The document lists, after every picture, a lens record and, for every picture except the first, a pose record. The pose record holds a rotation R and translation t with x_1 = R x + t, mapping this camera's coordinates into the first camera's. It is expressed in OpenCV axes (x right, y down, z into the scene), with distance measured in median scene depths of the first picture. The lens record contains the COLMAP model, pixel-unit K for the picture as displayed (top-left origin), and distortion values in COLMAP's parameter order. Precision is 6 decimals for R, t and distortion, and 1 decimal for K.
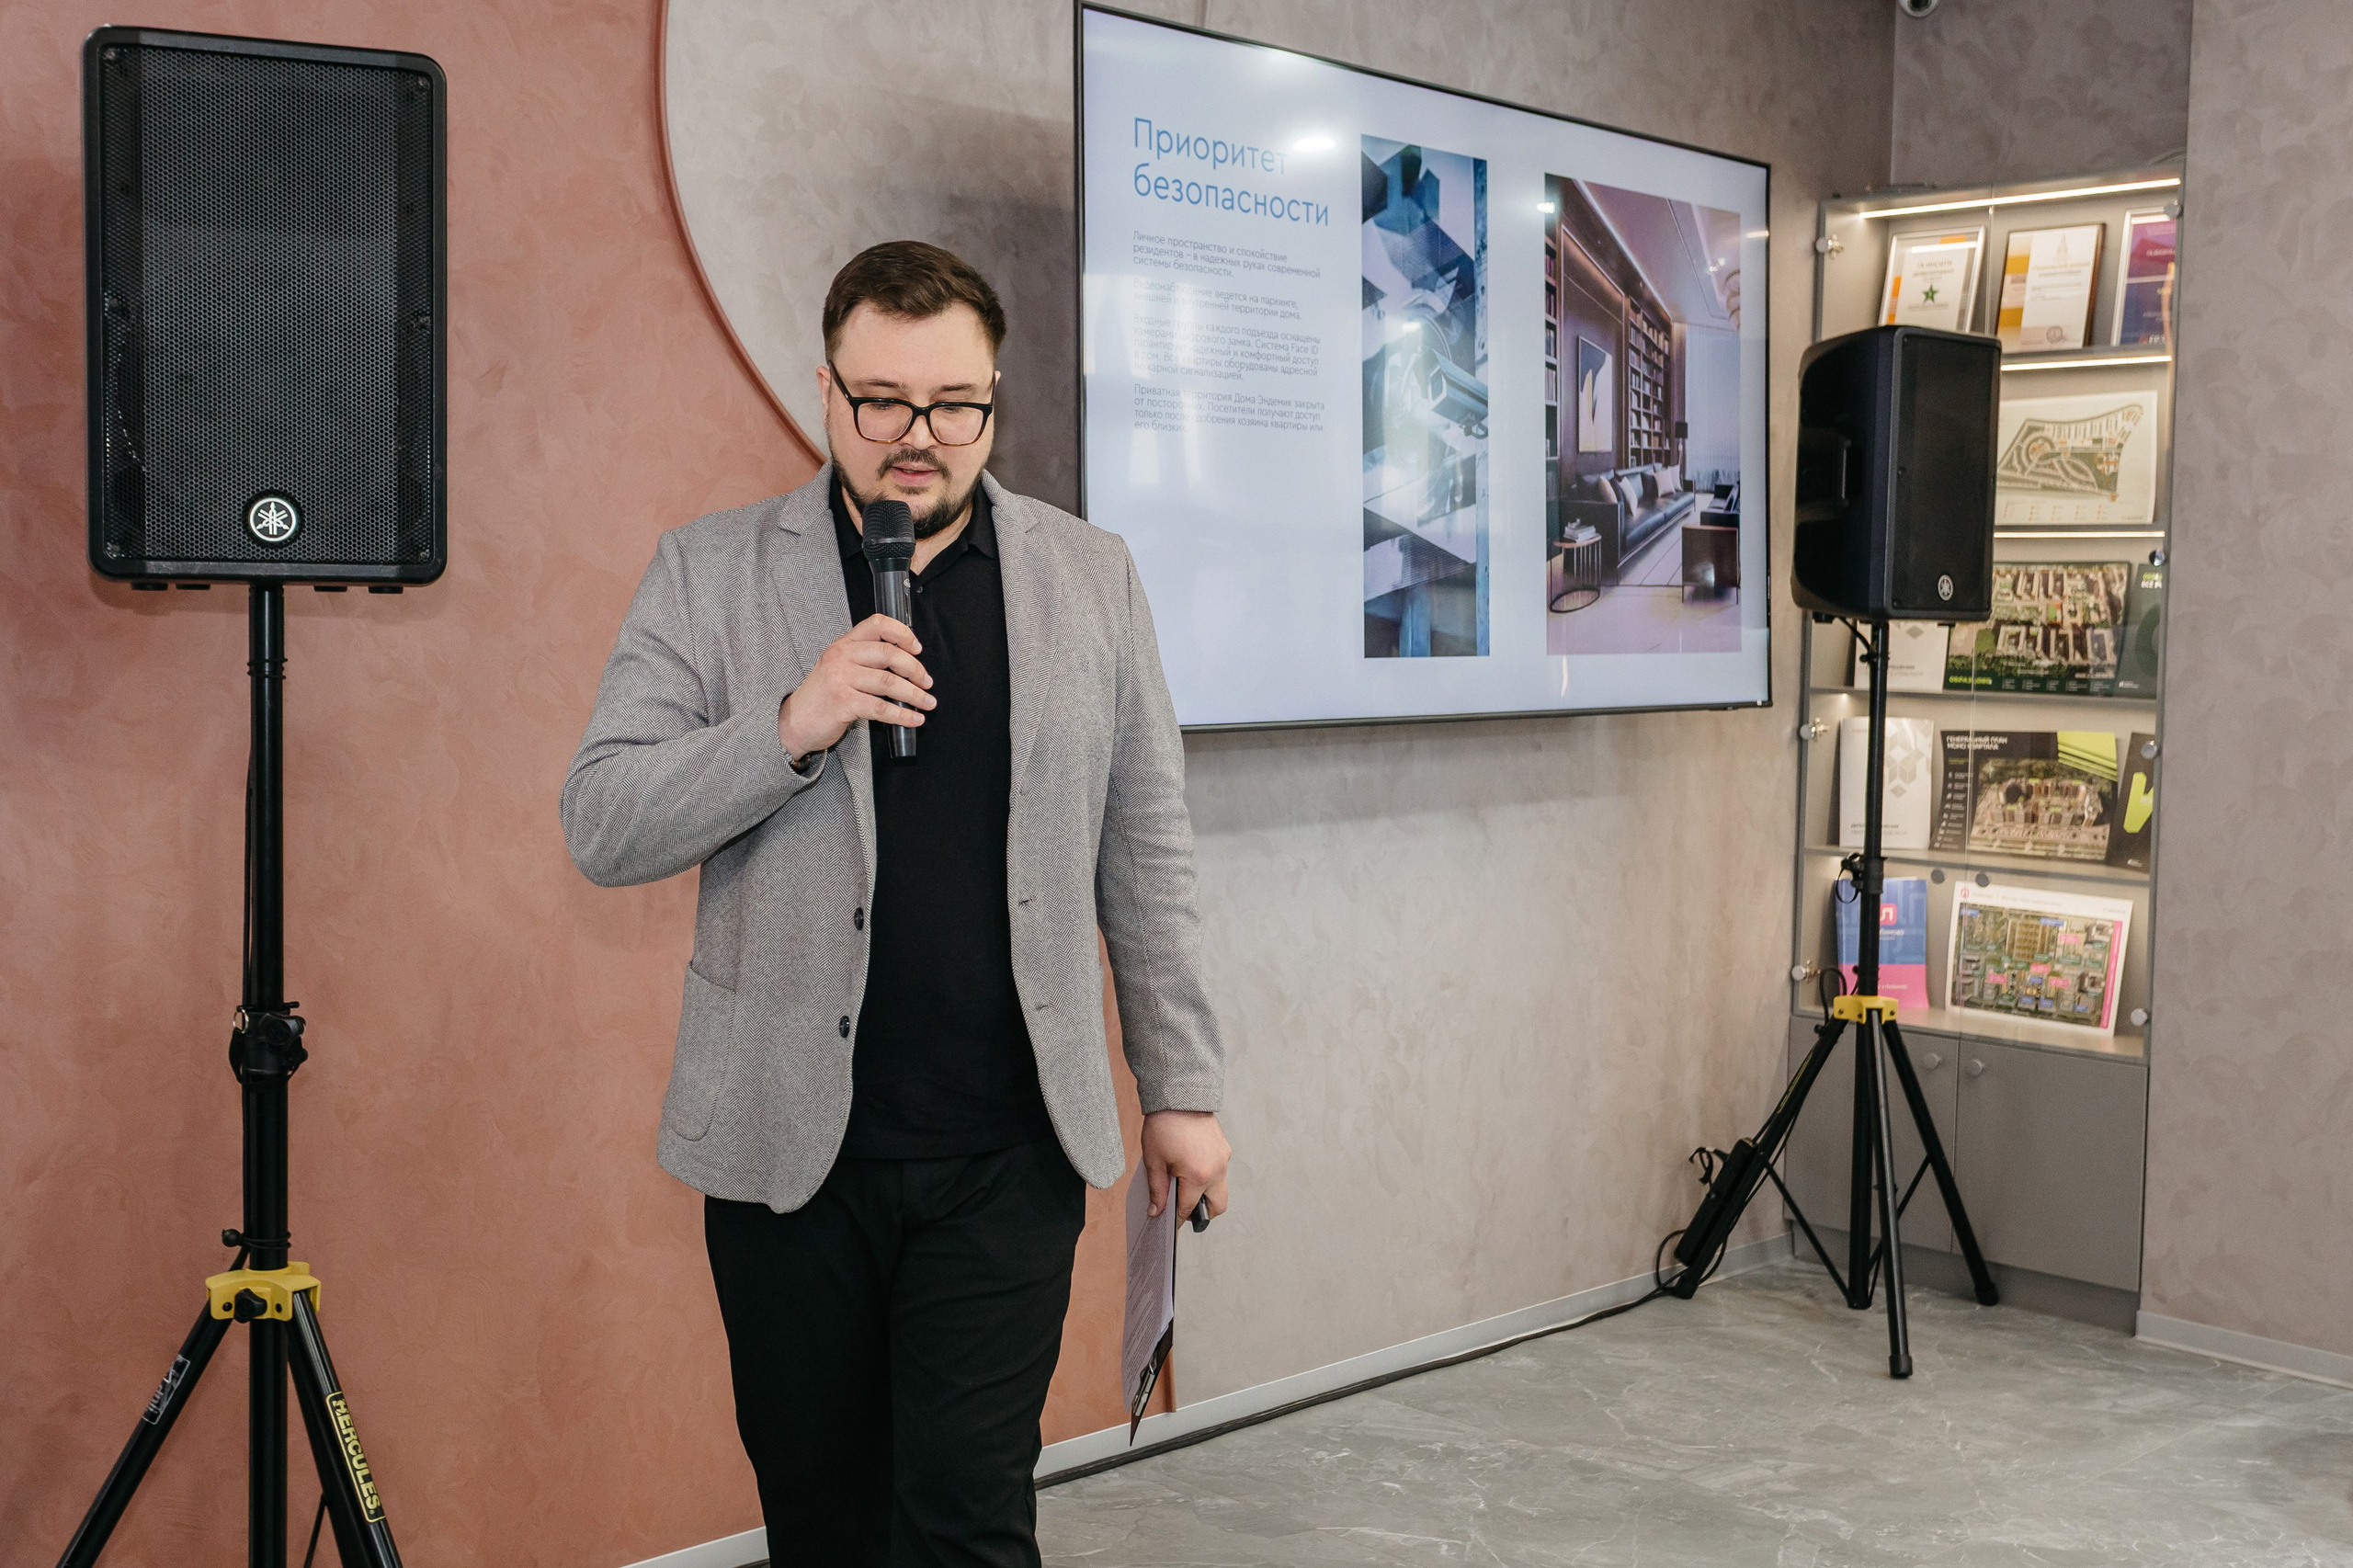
lens RADIAL K [[2592.2, 0, 1240.5], [0, 2592.2, 720.5], [0, 0, 1]] dist [0.019287, 0.000000]
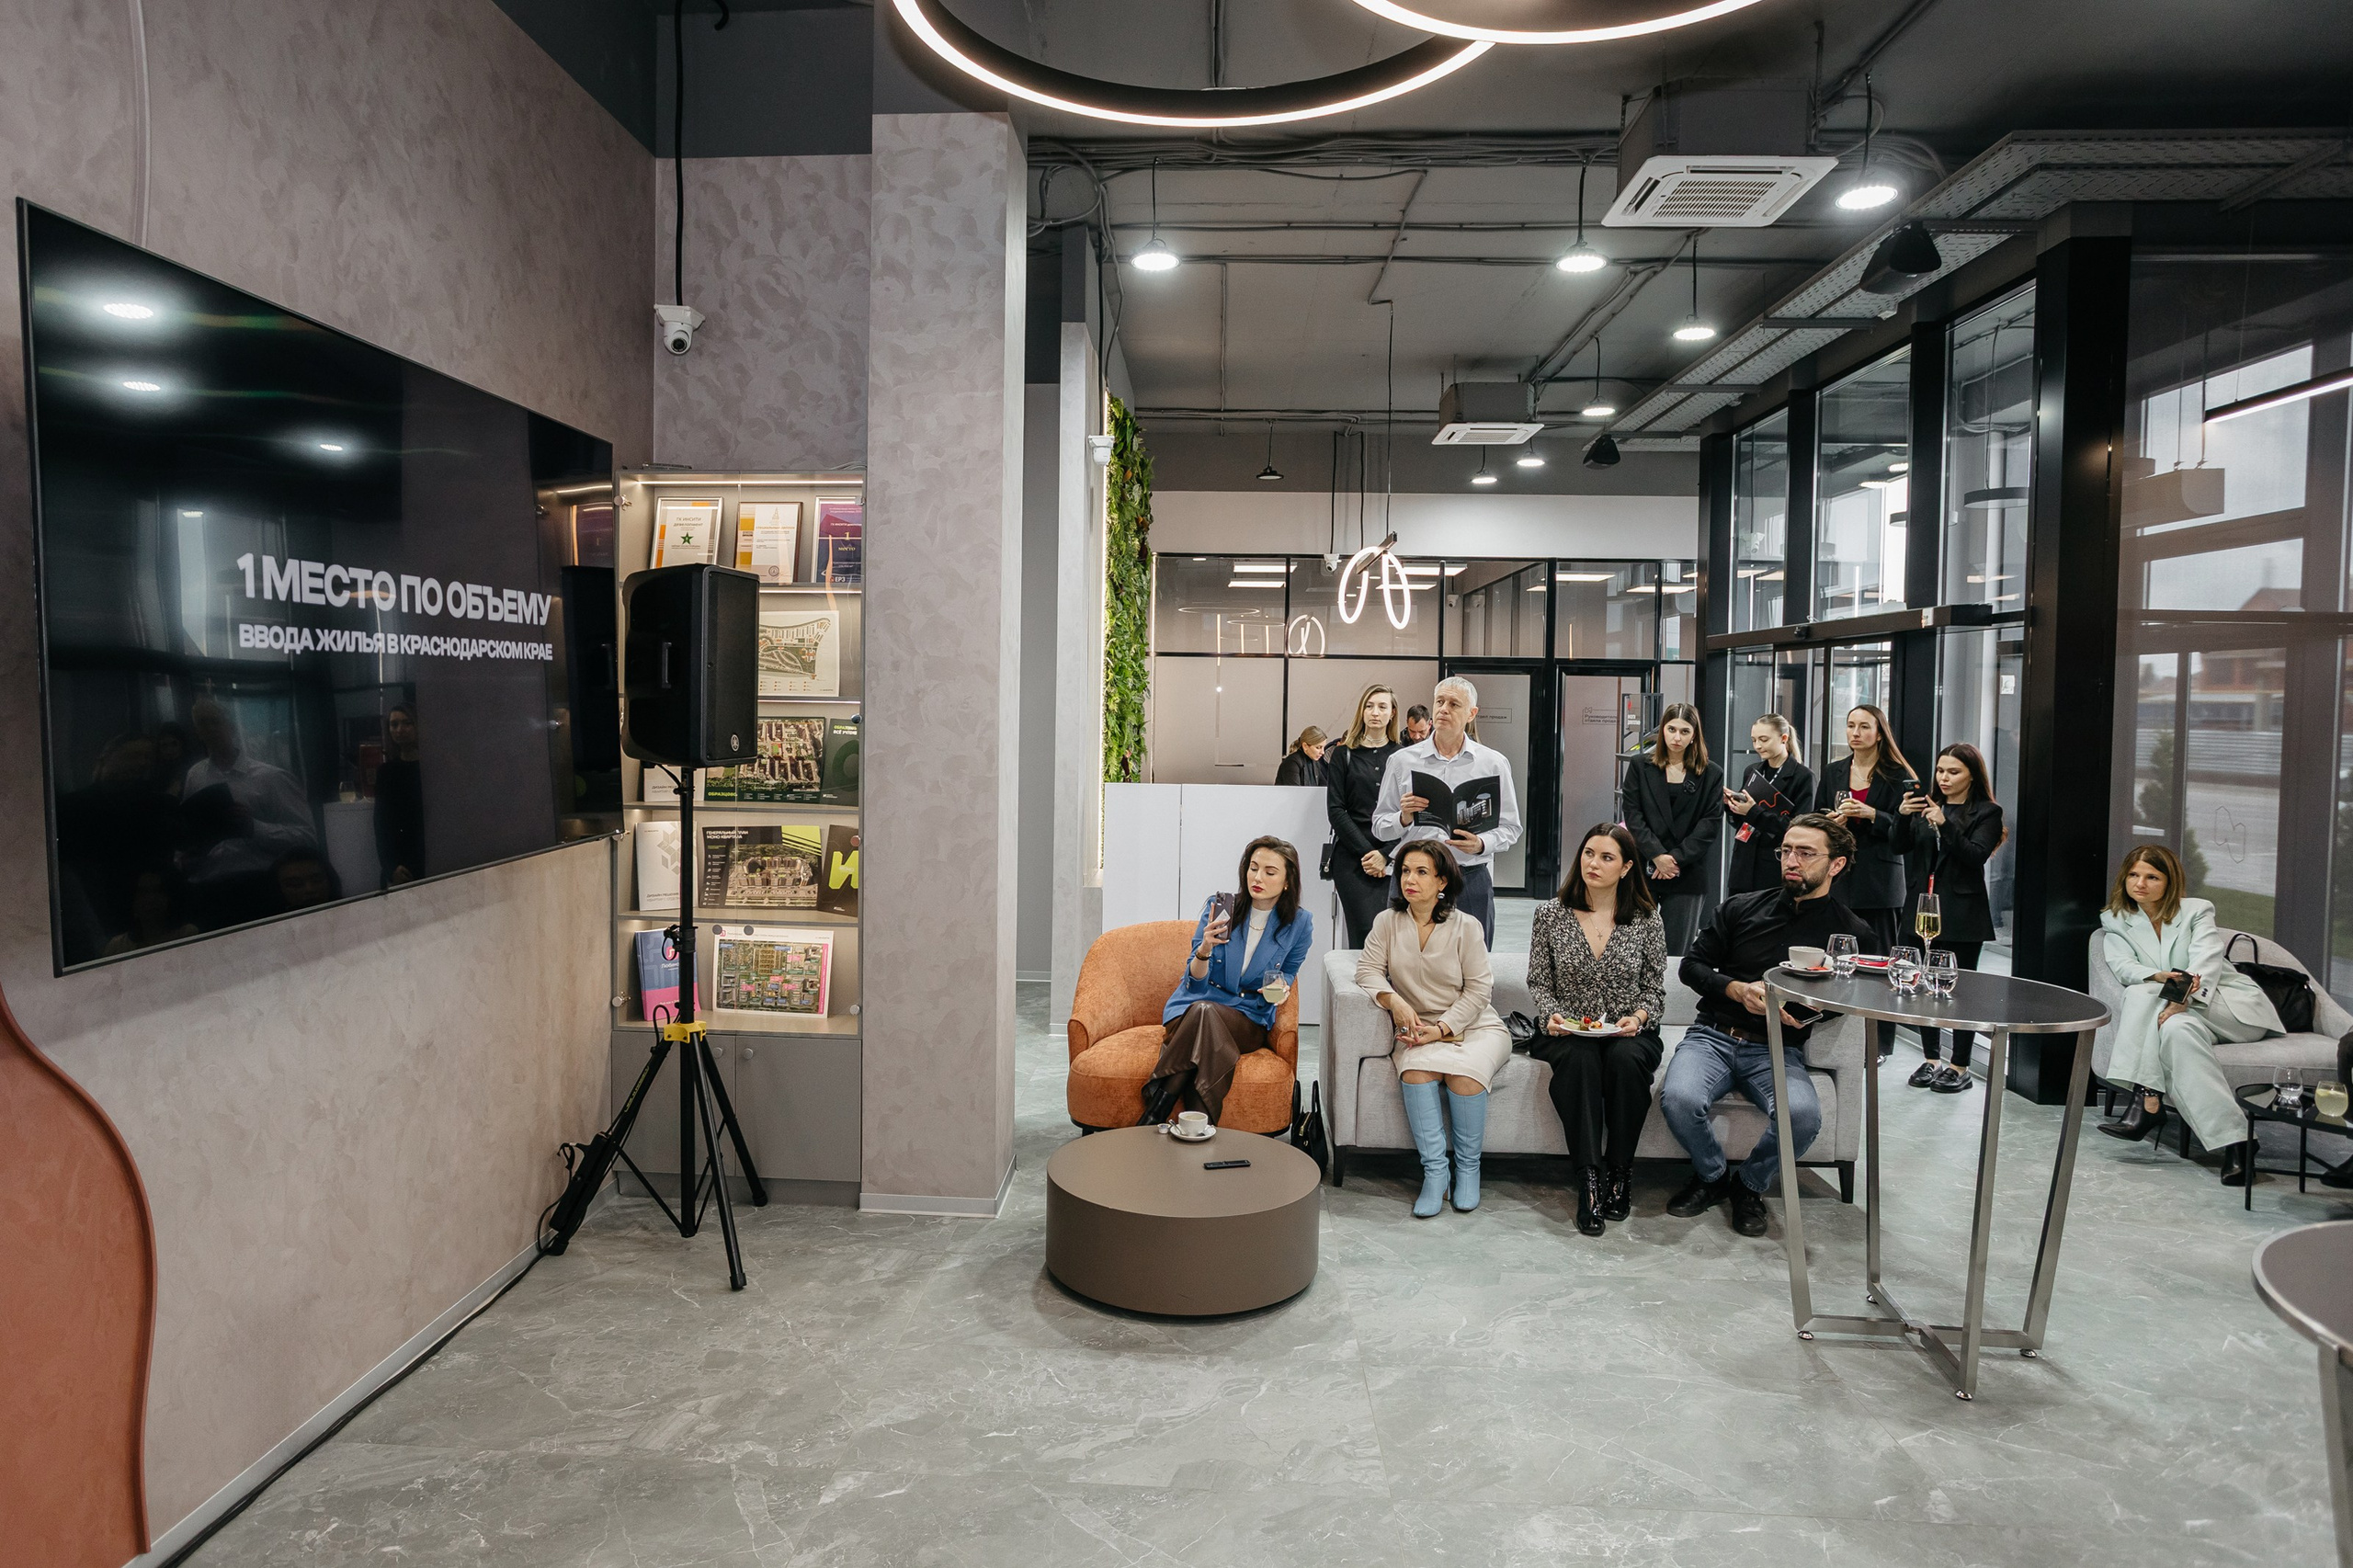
lens RADIAL K [[1399.3, 0, 1178.1], [0, 1399.3, 761.7], [0, 0, 1]] dist [-0.036723, 0.029906]
pose [[0.764348, -0.031224, 0.644047, -0.047121], [0.027488, 0.999497, 0.015833, -0.045560], [-0.644218, 0.005601, 0.764822, 0.227018]]
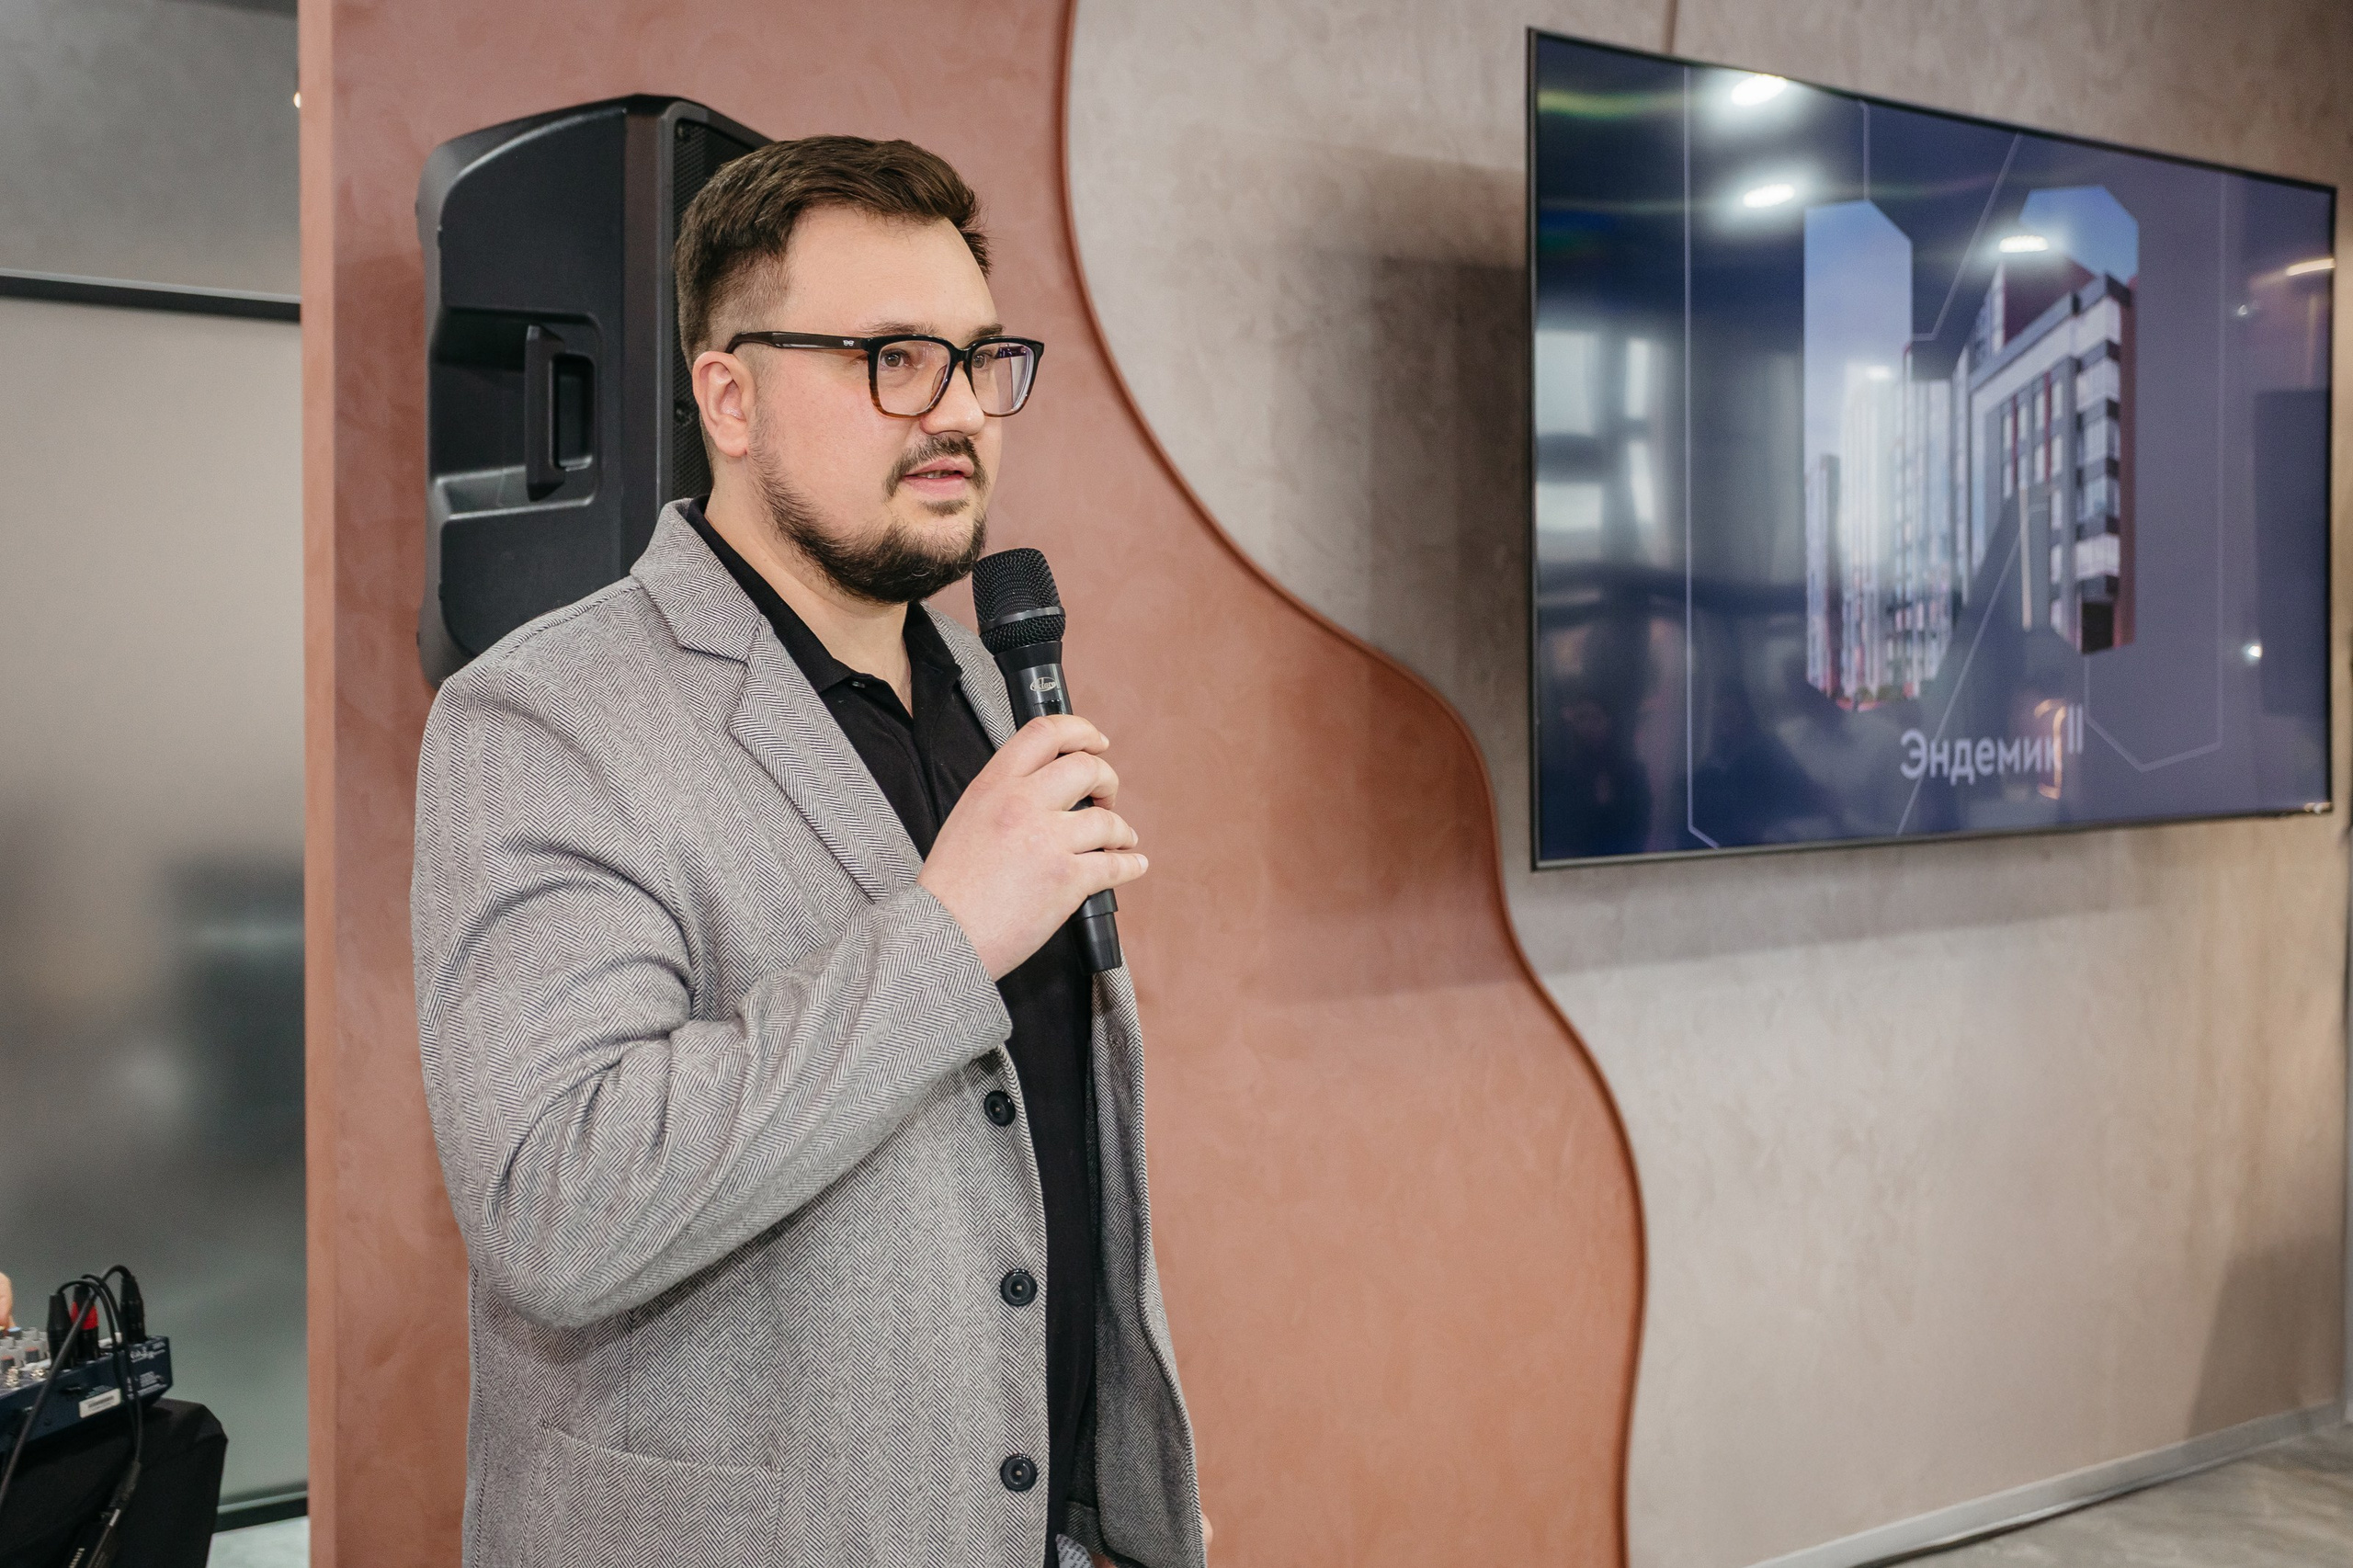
lens RADIAL K [[2493.6, 0, 1174.5], [0, 2493.6, 775.9], [0, 0, 1]] dist [0.023827, 0.000000]
pose [[0.980073, 0.003646, -0.198603, -0.007837], [-0.003322, 0.999993, 0.001962, -0.016979], [0.198609, -0.001263, 0.980078, 0.096977]]
